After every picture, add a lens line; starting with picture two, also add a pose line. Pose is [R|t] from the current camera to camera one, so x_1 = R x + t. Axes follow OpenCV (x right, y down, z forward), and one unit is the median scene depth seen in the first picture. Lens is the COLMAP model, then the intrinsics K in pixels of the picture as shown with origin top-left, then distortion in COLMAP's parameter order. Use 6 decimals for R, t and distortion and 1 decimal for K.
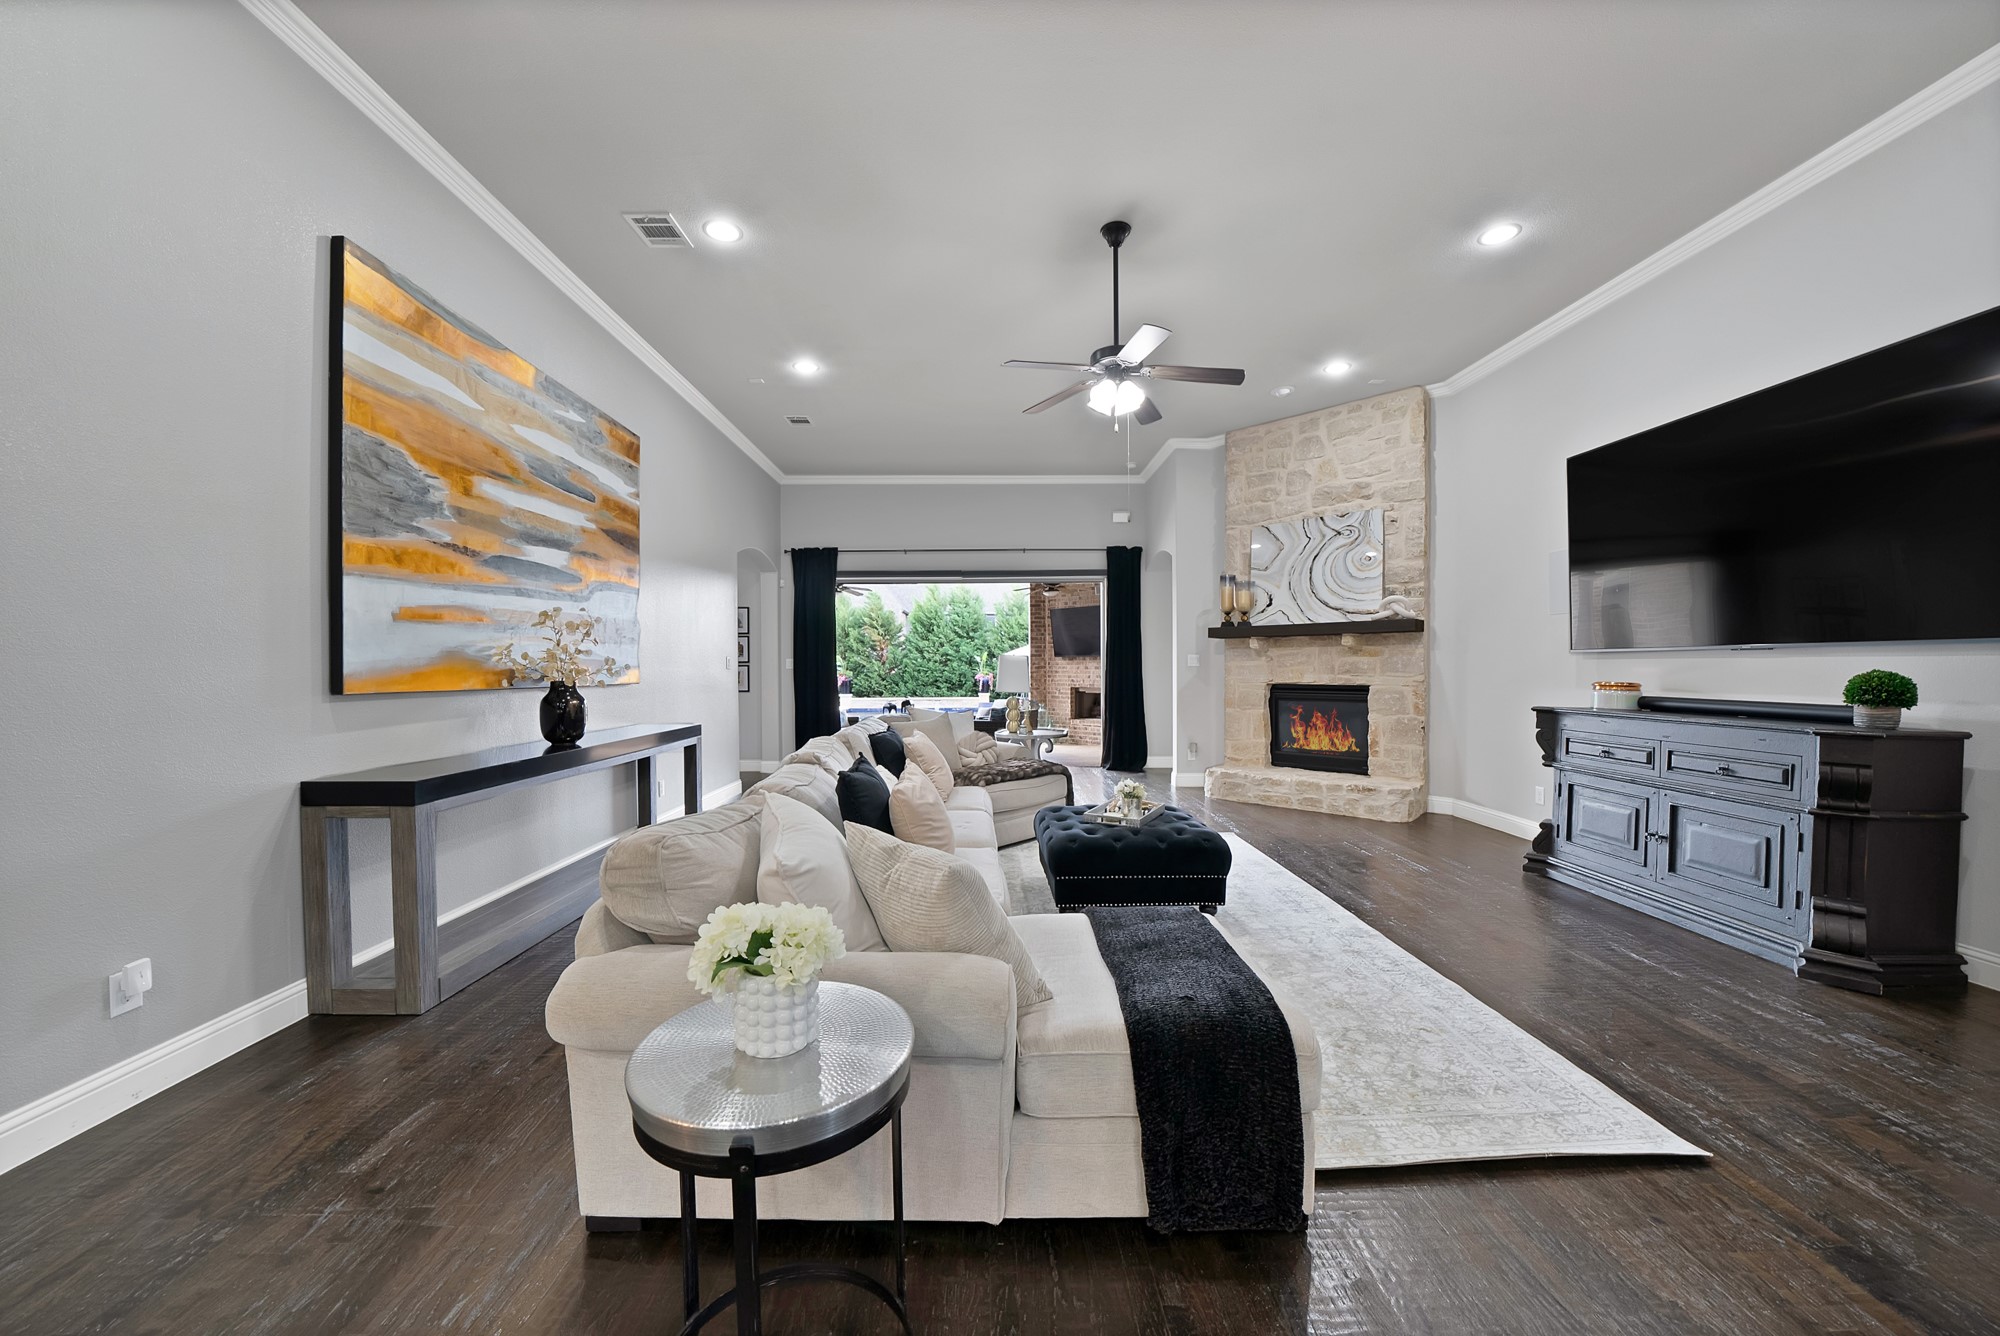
lens RADIAL K [[717.8, 0, 995.9], [0, 717.8, 672.3], [0, 0, 1]] dist [-0.020837, 0.000082]
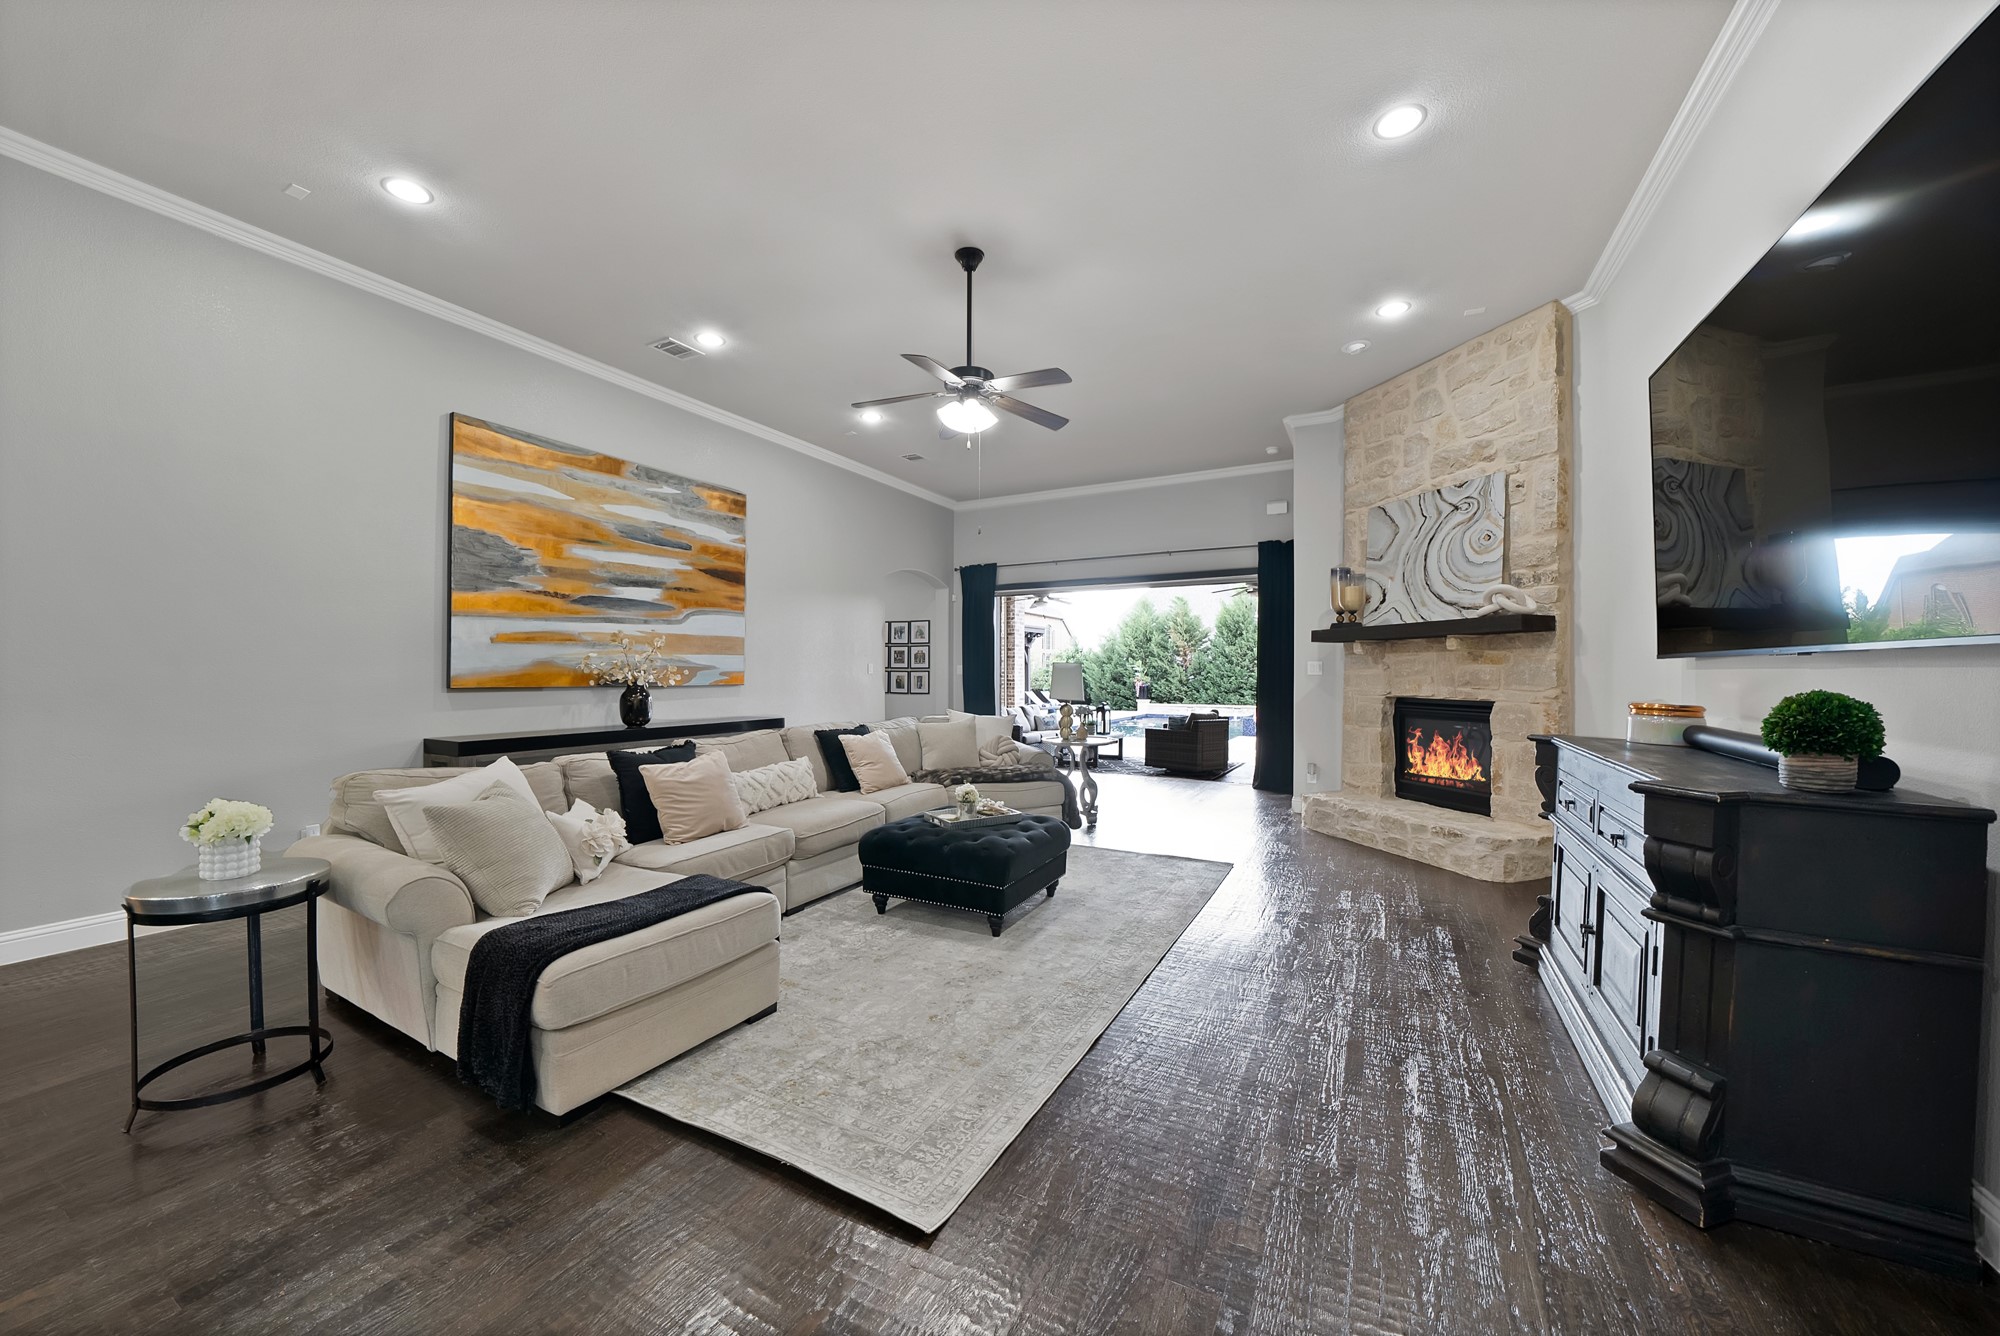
lens RADIAL K [[717.8, 0, 995.9], [0, 717.8, 672.3], [0, 0, 1]] dist [-0.020837, 0.000082]
pose [[0.874989, 0.006307, -0.484101, 0.435246], [-0.009788, 0.999941, -0.004665, -0.004494], [0.484043, 0.008820, 0.875000, 0.068771]]
